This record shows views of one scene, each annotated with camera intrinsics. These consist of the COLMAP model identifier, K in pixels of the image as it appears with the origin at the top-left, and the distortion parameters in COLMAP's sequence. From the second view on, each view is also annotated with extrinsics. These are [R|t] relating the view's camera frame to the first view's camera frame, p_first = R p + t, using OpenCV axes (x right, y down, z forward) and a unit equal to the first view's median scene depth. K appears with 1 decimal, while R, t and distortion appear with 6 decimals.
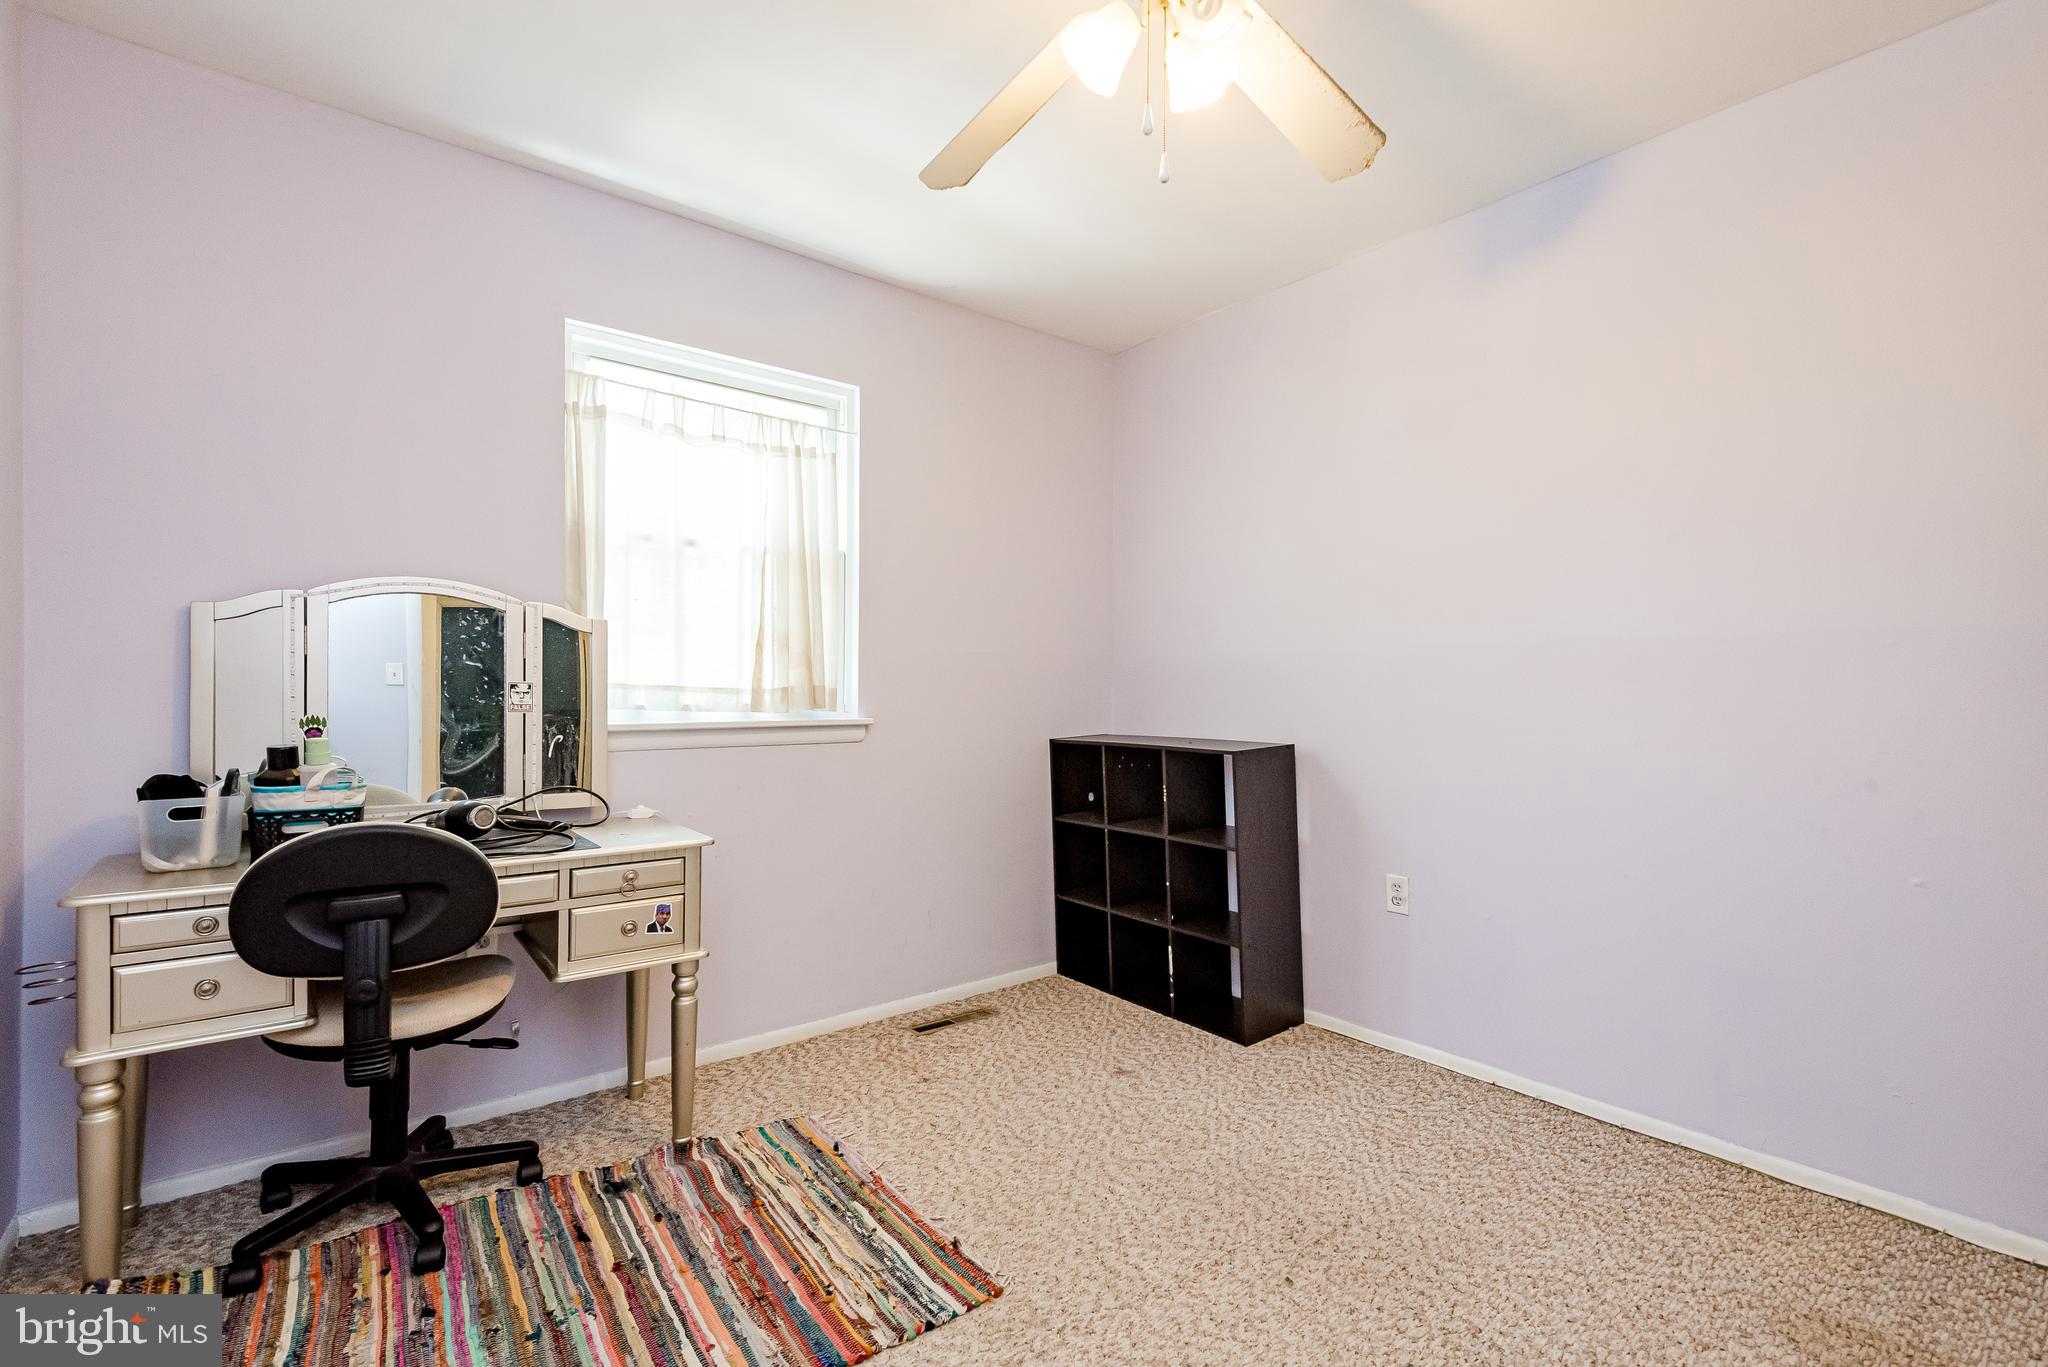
lens RADIAL K [[938.4, 0, 1021.9], [0, 938.4, 683.8], [0, 0, 1]] dist [0.013107, -0.005138]
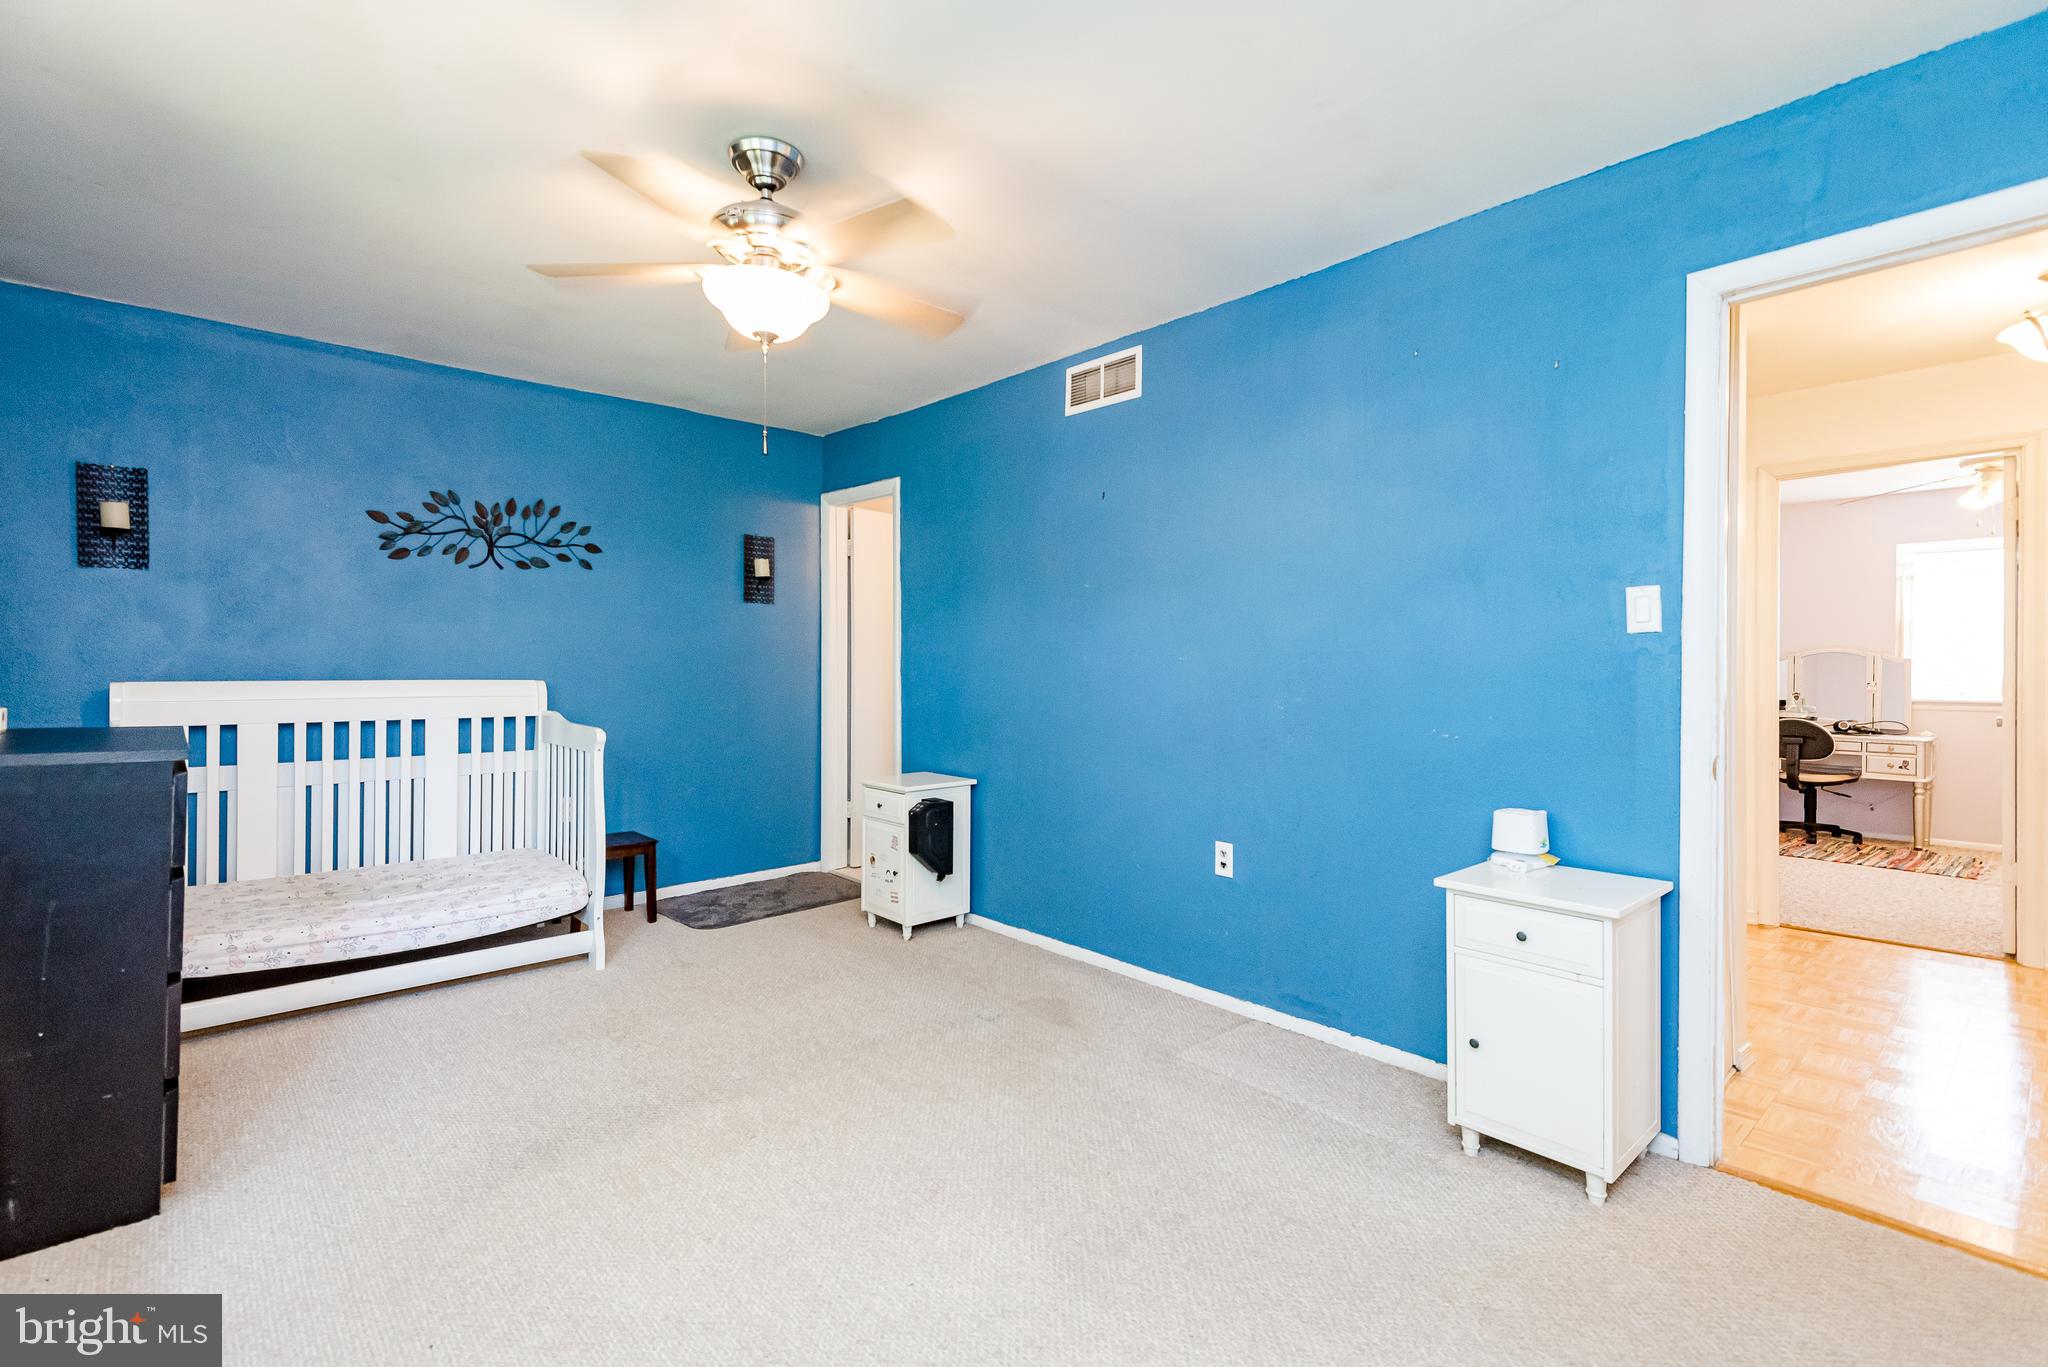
lens RADIAL K [[938.4, 0, 1038.0], [0, 938.4, 674.9], [0, 0, 1]] dist [0.013107, -0.005138]
pose [[0.083412, 0.008061, -0.996483, 1.937575], [0.006673, 0.999940, 0.008648, -0.060259], [0.996493, -0.007370, 0.083354, -1.606835]]
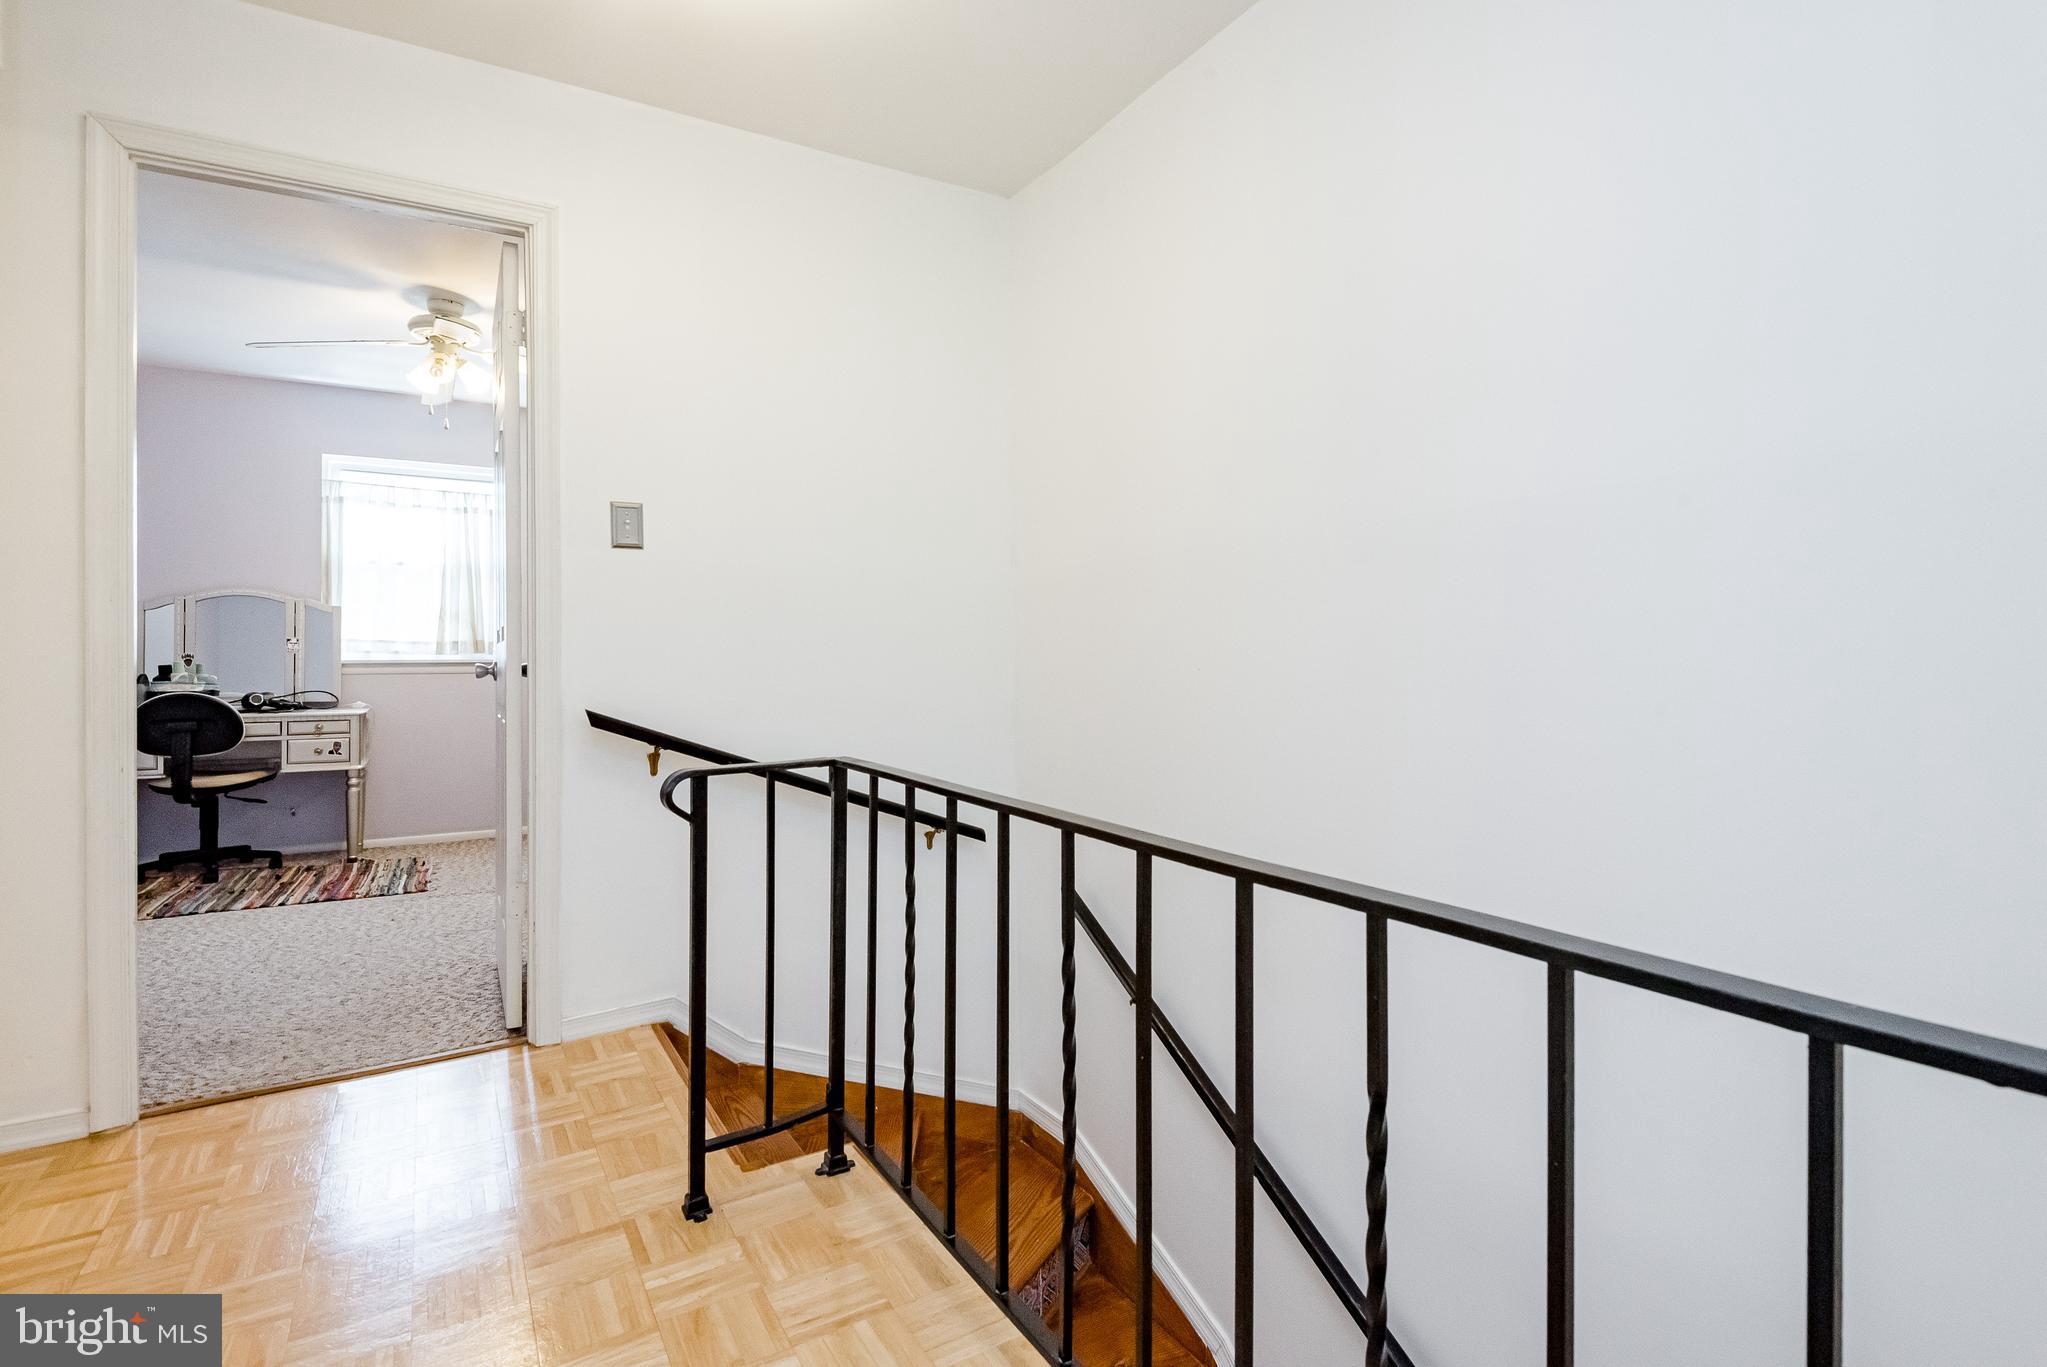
lens RADIAL K [[993.9, 0, 1005.2], [0, 993.9, 650.1], [0, 0, 1]] dist [0.011132, -0.008550]
pose [[0.991407, -0.004335, -0.130741, 1.188103], [0.004431, 0.999990, 0.000447, 0.028335], [0.130738, -0.001022, 0.991416, -0.870826]]
